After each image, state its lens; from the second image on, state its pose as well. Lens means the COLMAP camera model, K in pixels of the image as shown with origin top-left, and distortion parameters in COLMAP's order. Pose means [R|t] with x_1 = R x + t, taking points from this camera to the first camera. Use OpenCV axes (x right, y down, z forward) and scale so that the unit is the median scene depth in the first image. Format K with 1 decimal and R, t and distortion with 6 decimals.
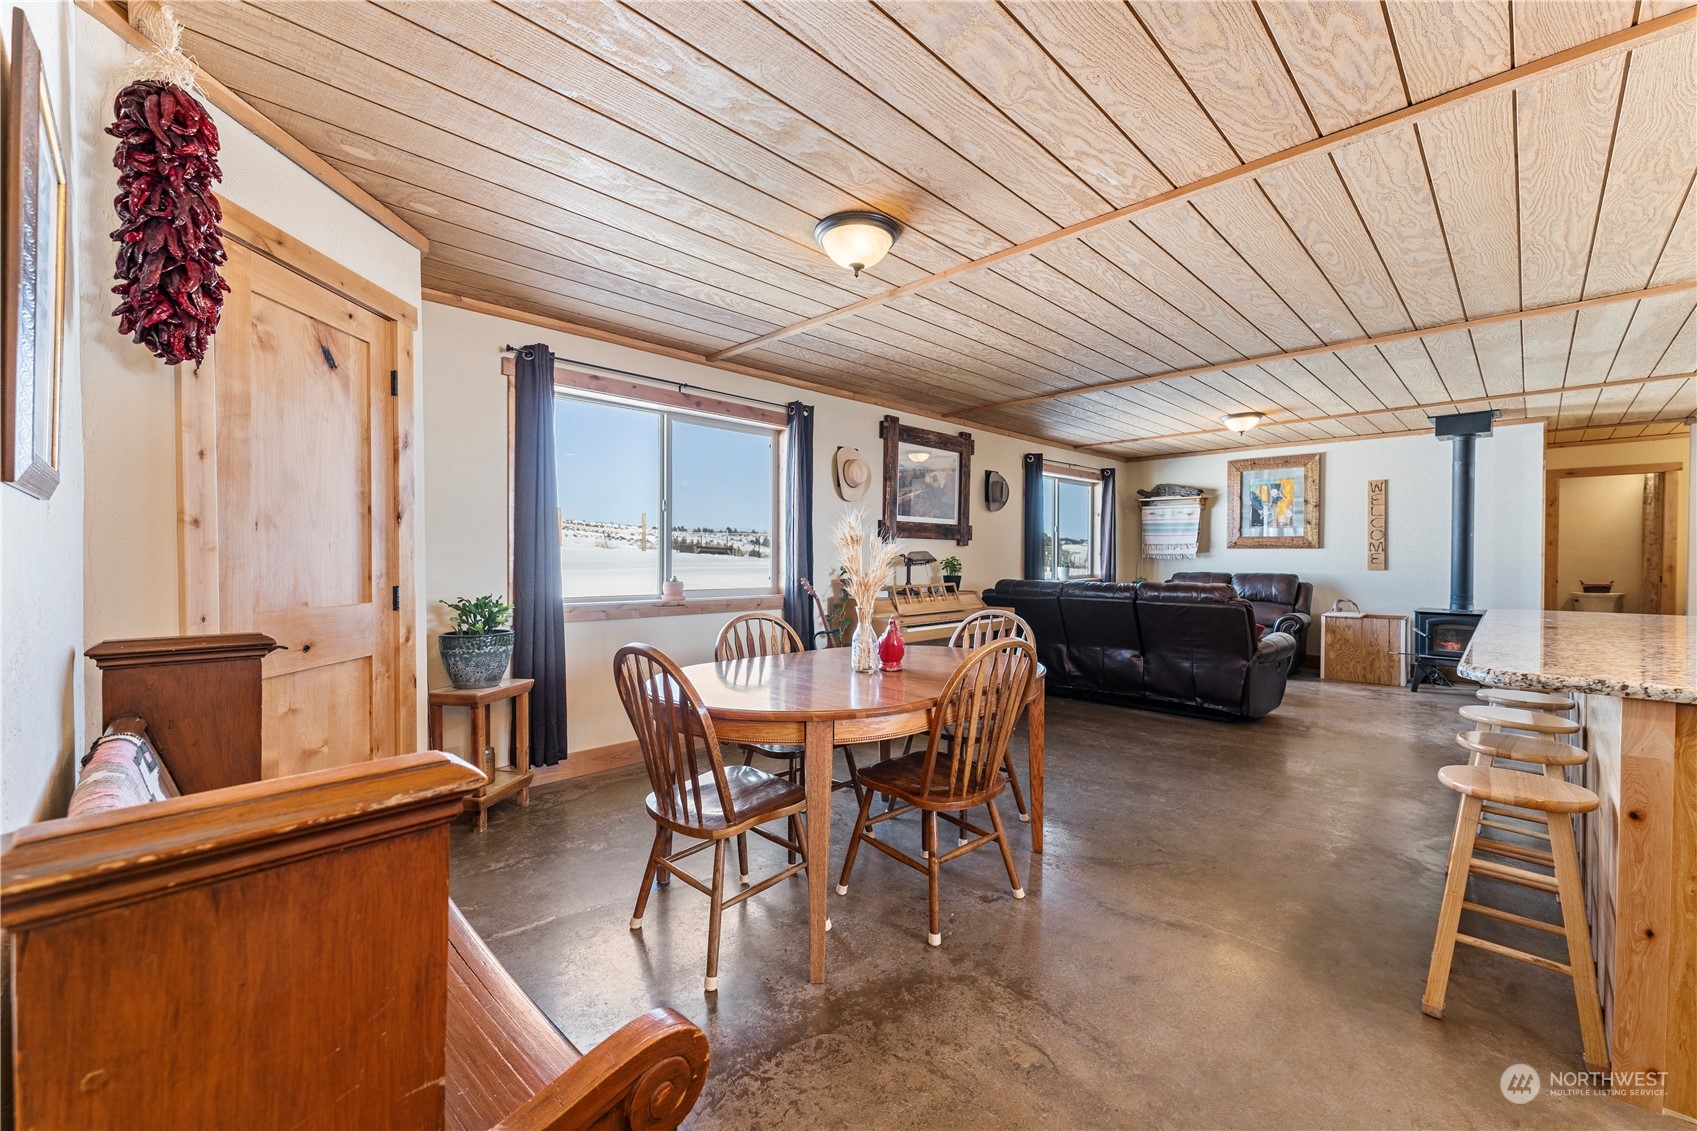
lens RADIAL K [[684.4, 0, 851.4], [0, 684.4, 562.2], [0, 0, 1]] dist [0.002363, -0.000016]
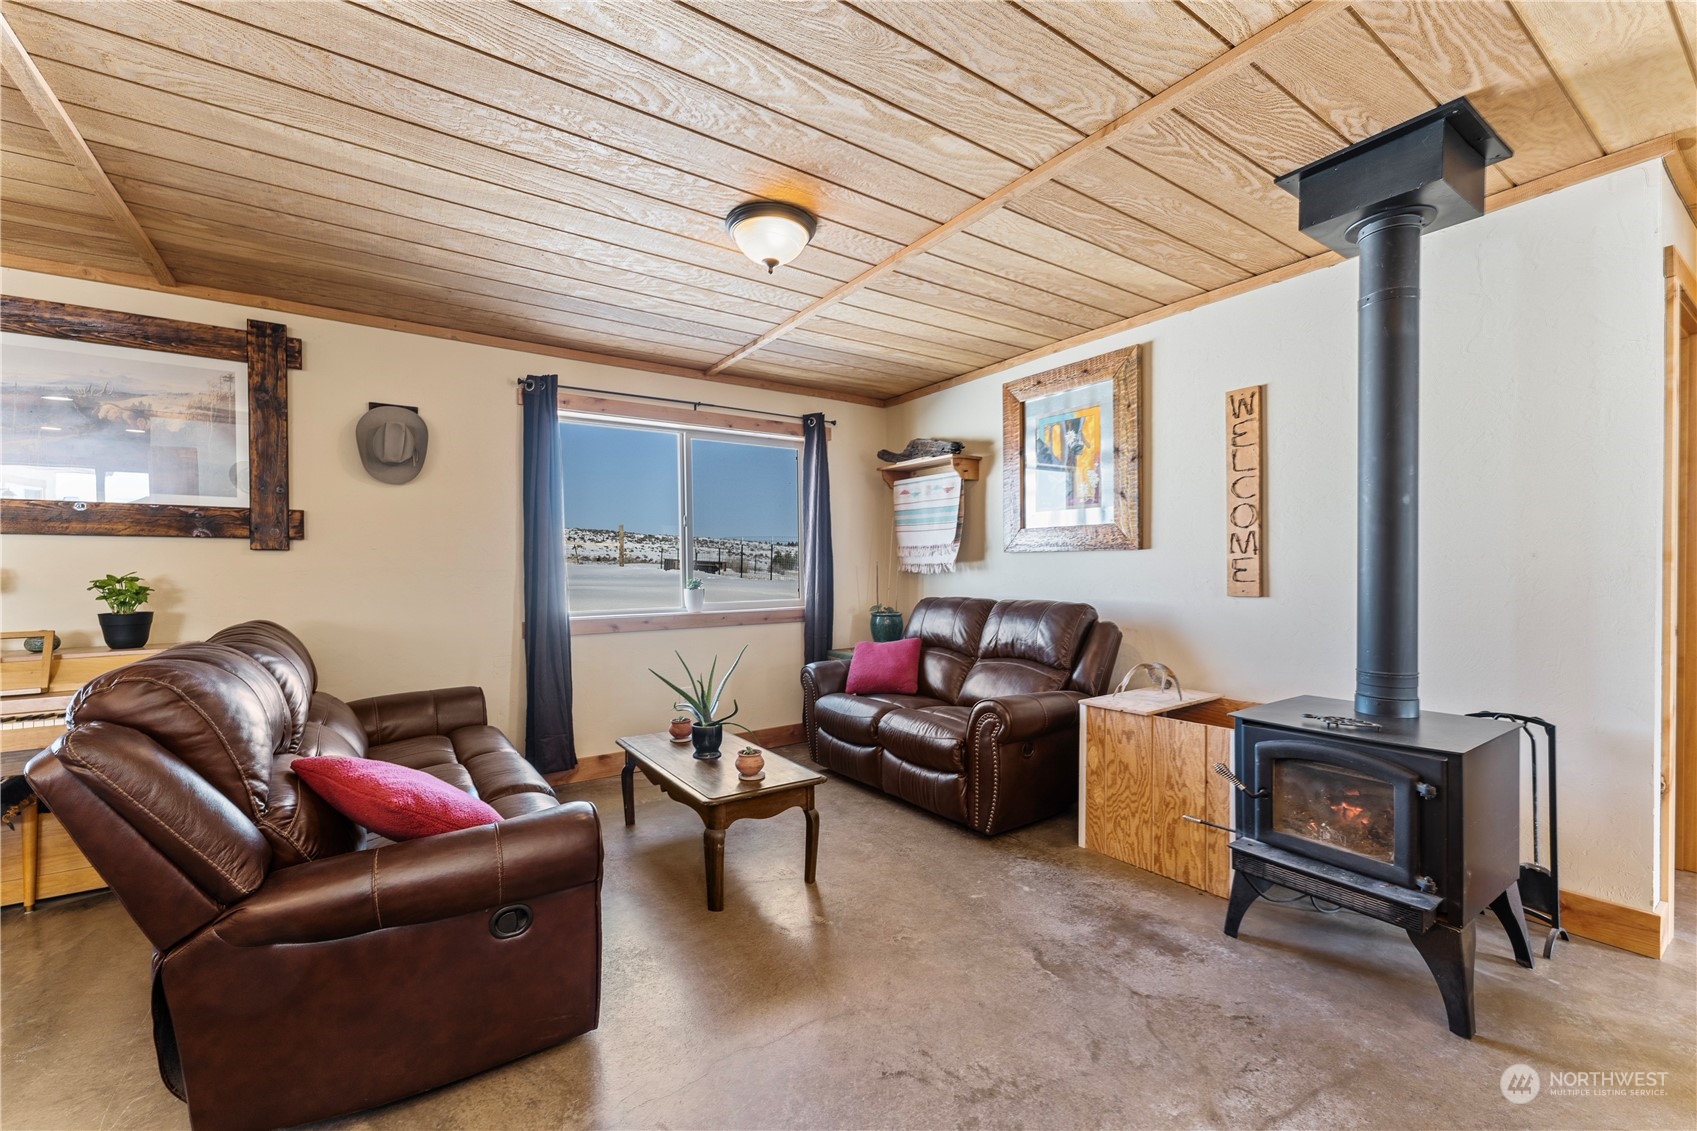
lens RADIAL K [[687.5, 0, 844.2], [0, 687.5, 576.2], [0, 0, 1]] dist [0.003357, 0.000013]
pose [[0.981760, -0.005290, -0.190050, 0.665271], [0.005123, 0.999986, -0.001371, -0.002020], [0.190054, 0.000373, 0.981774, 0.581301]]
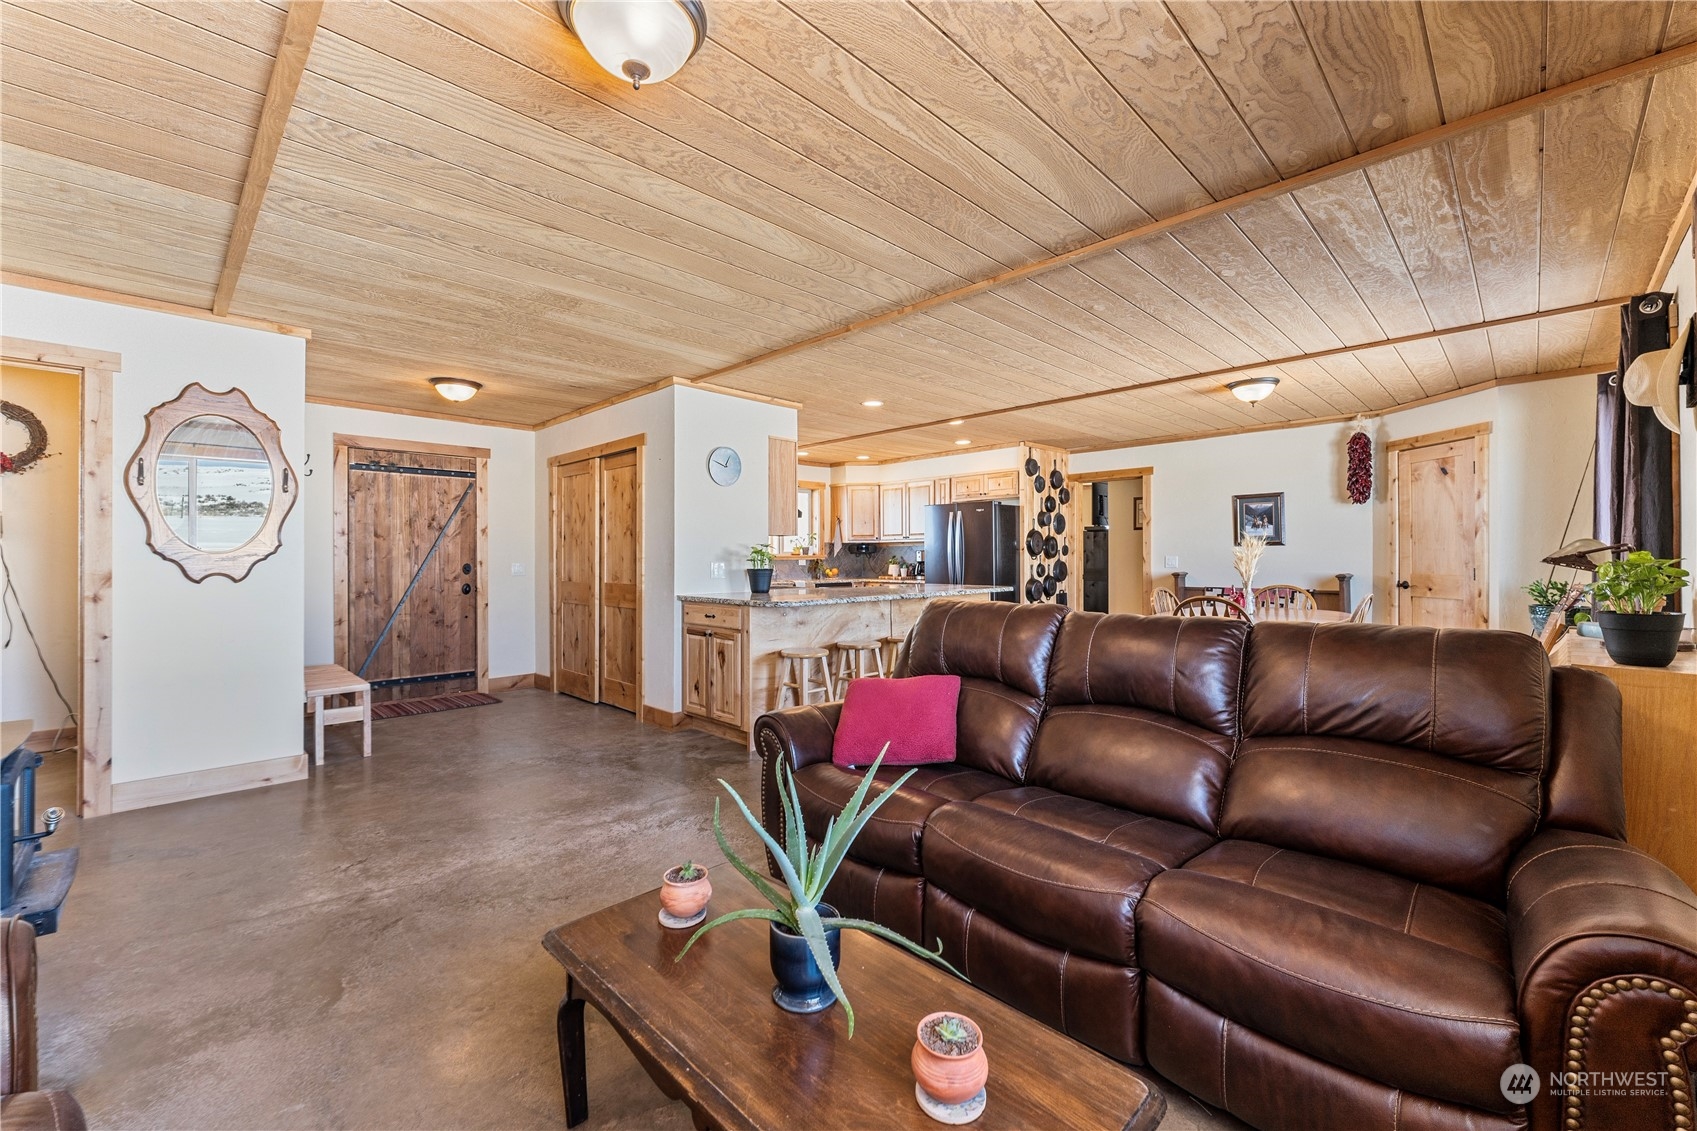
lens RADIAL K [[685.4, 0, 843.6], [0, 685.4, 550.1], [0, 0, 1]] dist [0.002056, -0.000133]
pose [[-0.999961, 0.003619, 0.008008, 0.472306], [0.003612, 0.999993, -0.000796, -0.008815], [-0.008010, -0.000767, -0.999968, 1.217816]]
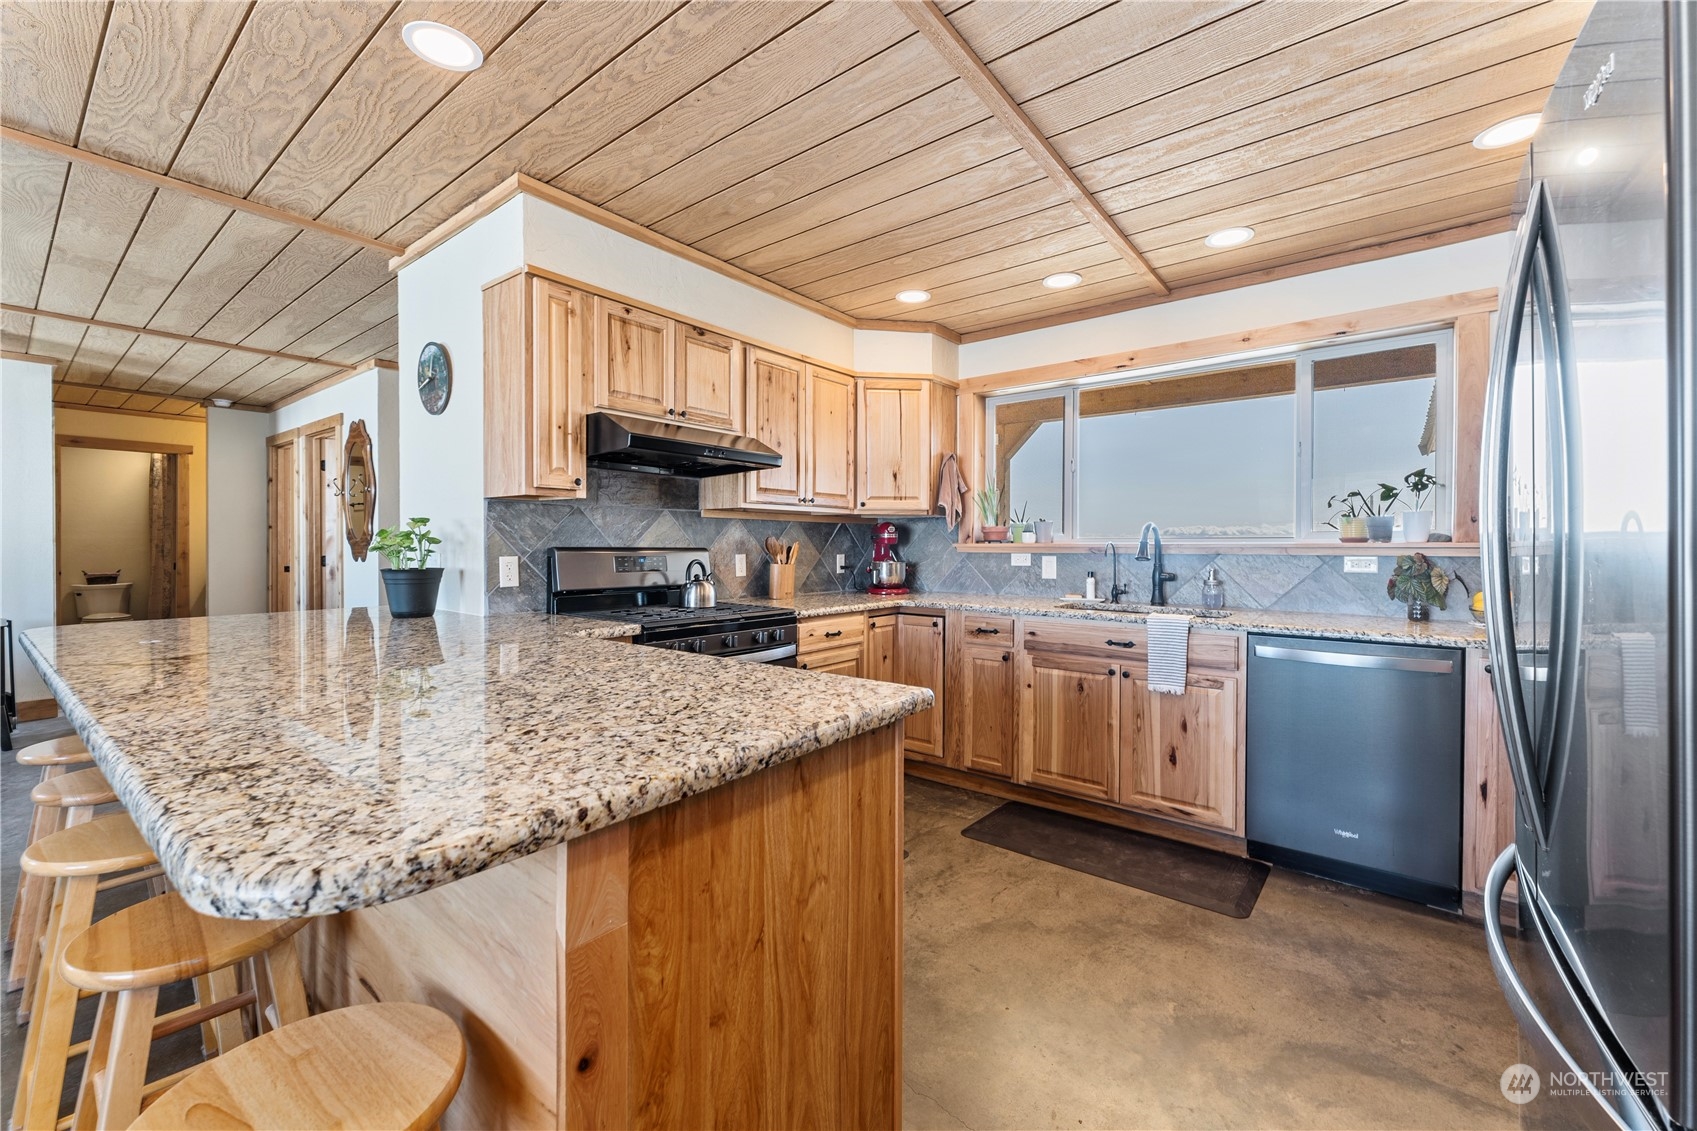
lens RADIAL K [[685.4, 0, 843.6], [0, 685.4, 550.1], [0, 0, 1]] dist [0.002056, -0.000133]
pose [[-0.108773, -0.007484, 0.994038, 0.152890], [0.006157, 0.999947, 0.008203, -0.000118], [-0.994048, 0.007013, -0.108721, 0.207800]]
